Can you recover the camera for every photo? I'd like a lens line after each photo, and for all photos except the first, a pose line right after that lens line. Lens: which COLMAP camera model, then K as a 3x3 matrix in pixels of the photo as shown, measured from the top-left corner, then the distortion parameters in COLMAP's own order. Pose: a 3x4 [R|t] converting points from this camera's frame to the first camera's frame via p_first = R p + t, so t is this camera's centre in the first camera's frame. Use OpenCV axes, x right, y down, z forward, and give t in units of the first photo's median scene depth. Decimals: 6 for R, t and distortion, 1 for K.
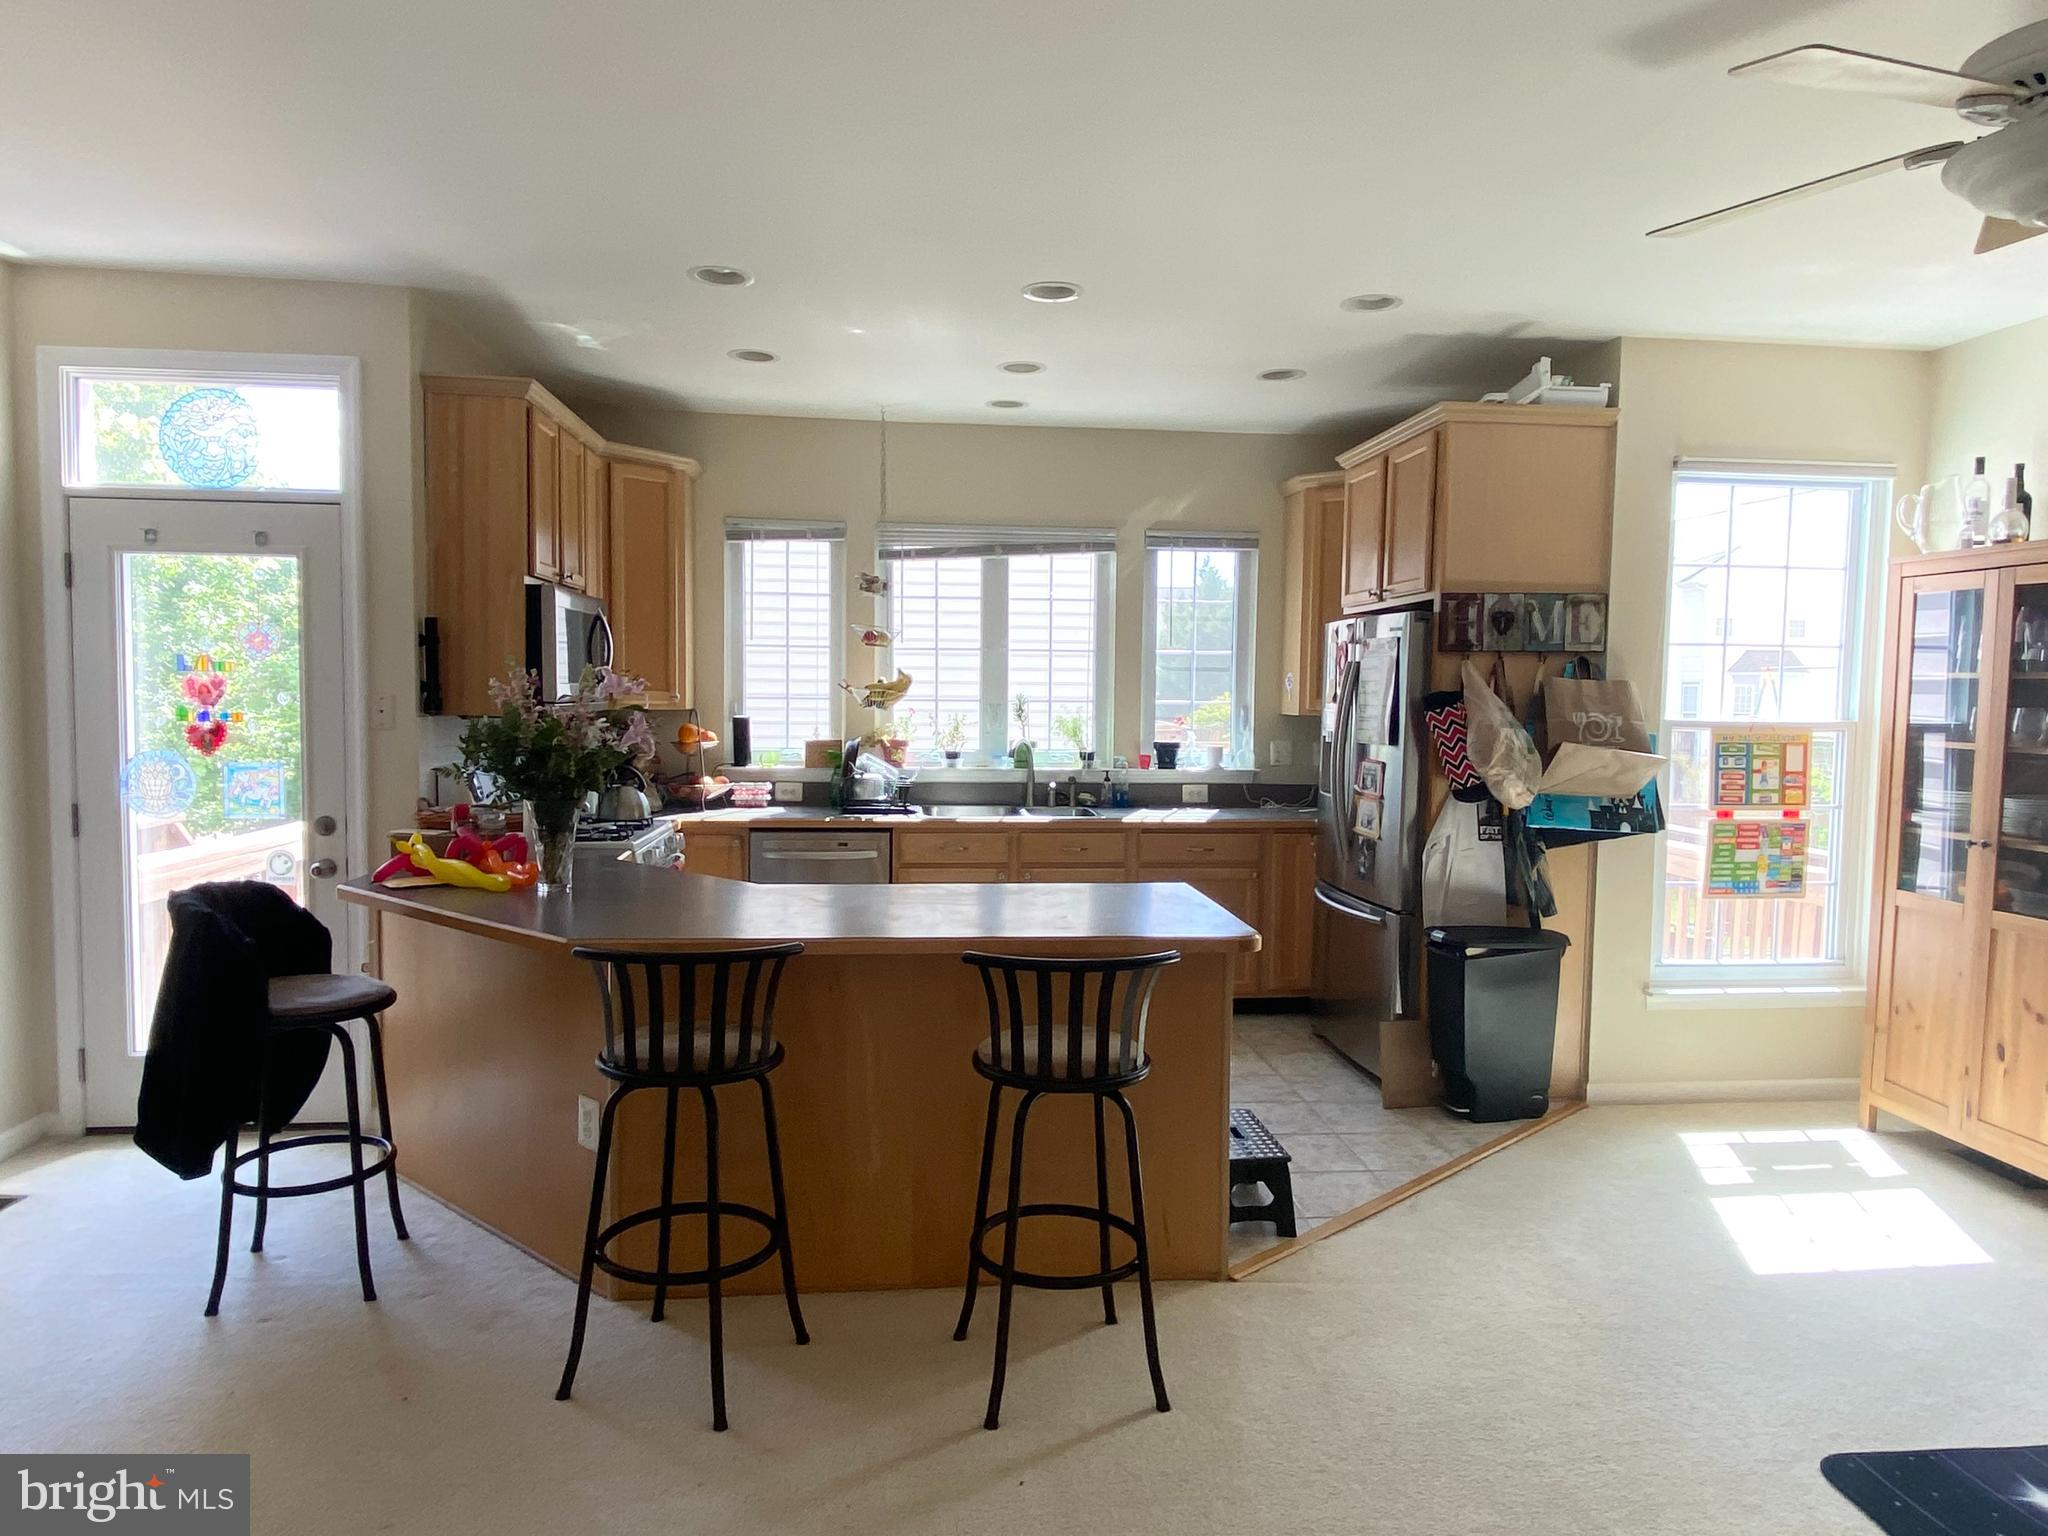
lens RADIAL K [[1267.9, 0, 1024.0], [0, 1267.9, 768.0], [0, 0, 1]] dist [0.087456, -0.096610]
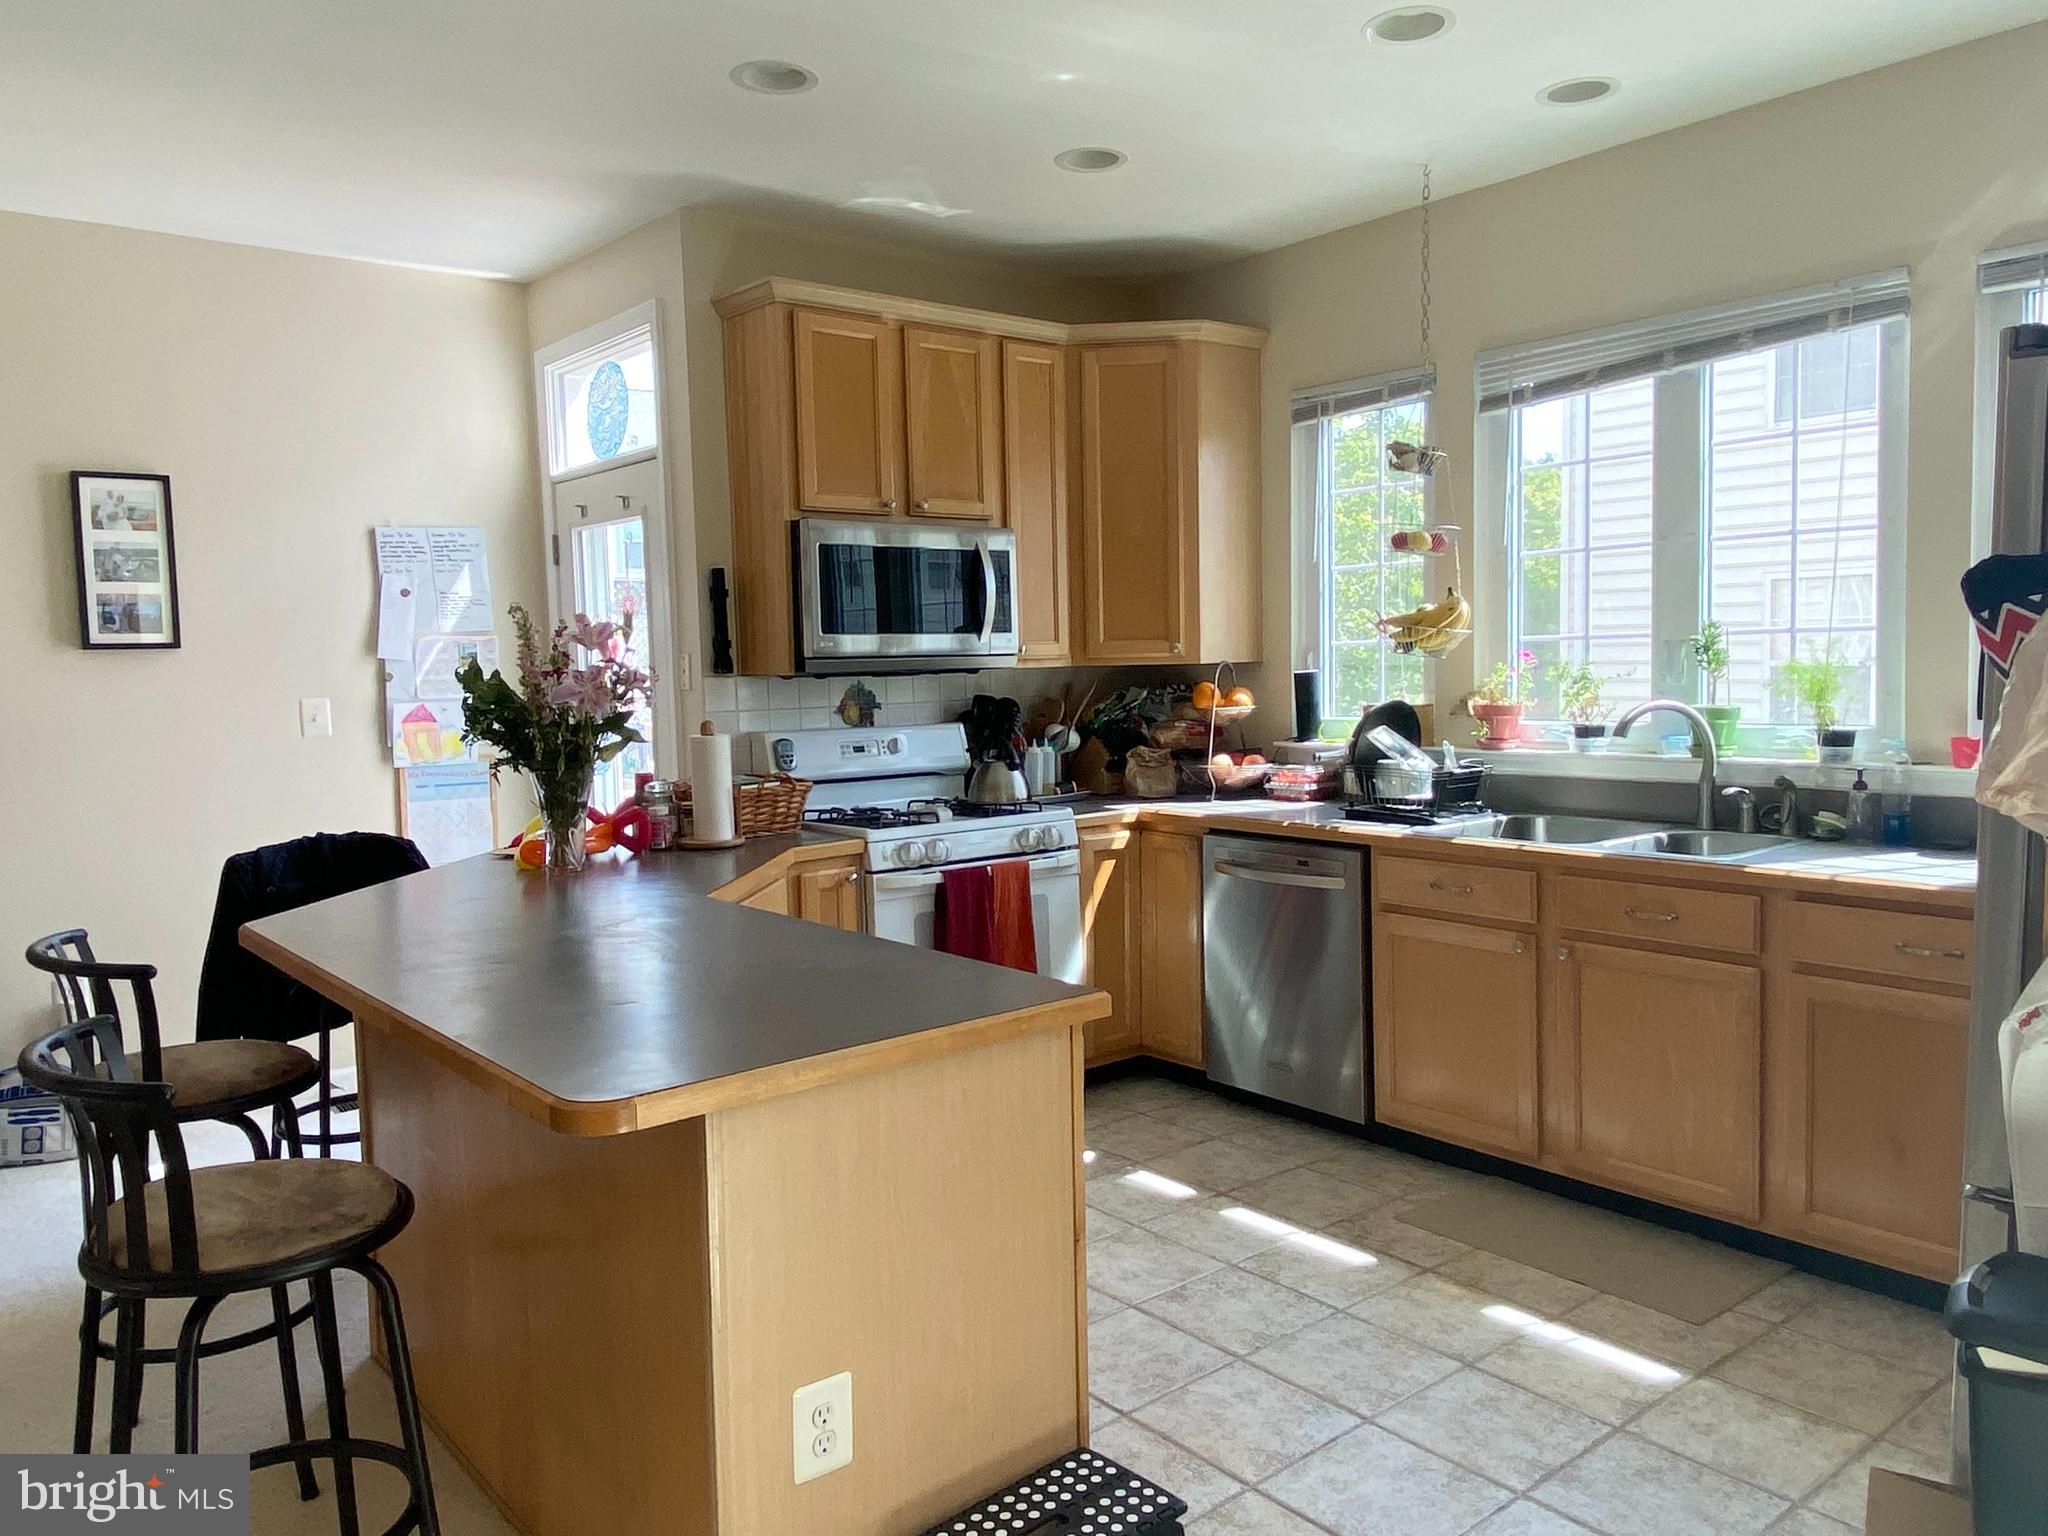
lens RADIAL K [[1458.5, 0, 1024.0], [0, 1458.5, 768.0], [0, 0, 1]] dist [0.094752, -0.119517]
pose [[0.550769, 0.038218, -0.833783, 0.407265], [-0.023189, 0.999266, 0.030485, -0.008853], [0.834336, 0.002544, 0.551251, 0.459666]]
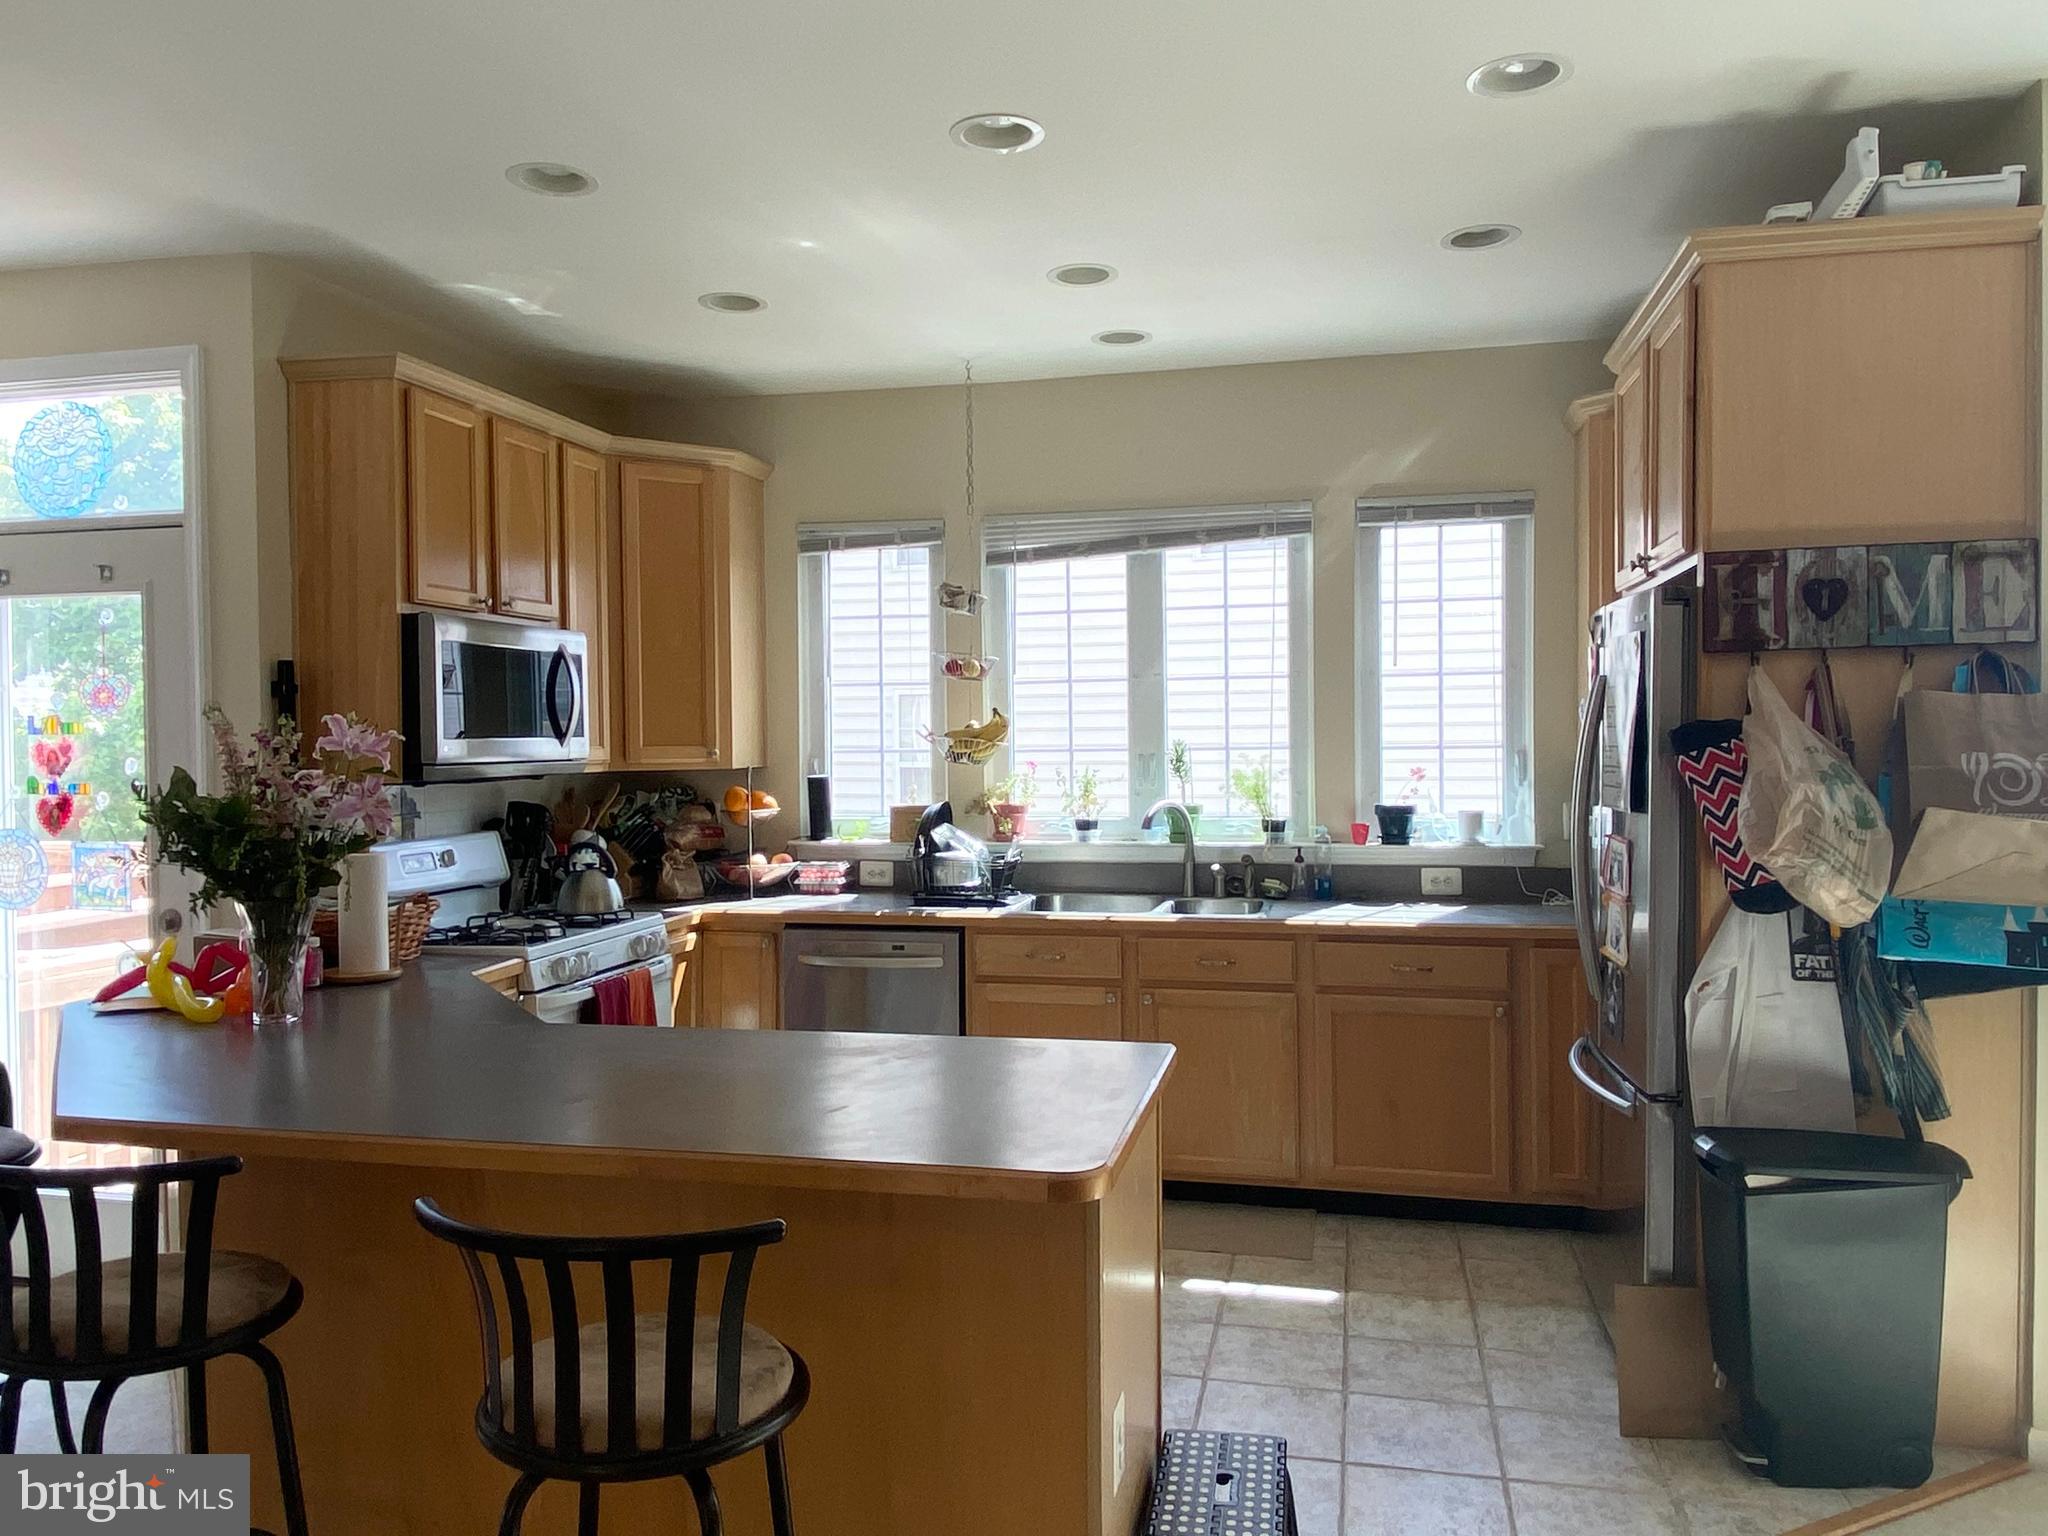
lens RADIAL K [[1458.5, 0, 1024.0], [0, 1458.5, 768.0], [0, 0, 1]] dist [0.094752, -0.119517]
pose [[0.947125, -0.014969, -0.320515, 0.200501], [0.001702, 0.999132, -0.041632, -0.008805], [0.320860, 0.038885, 0.946328, 0.213228]]
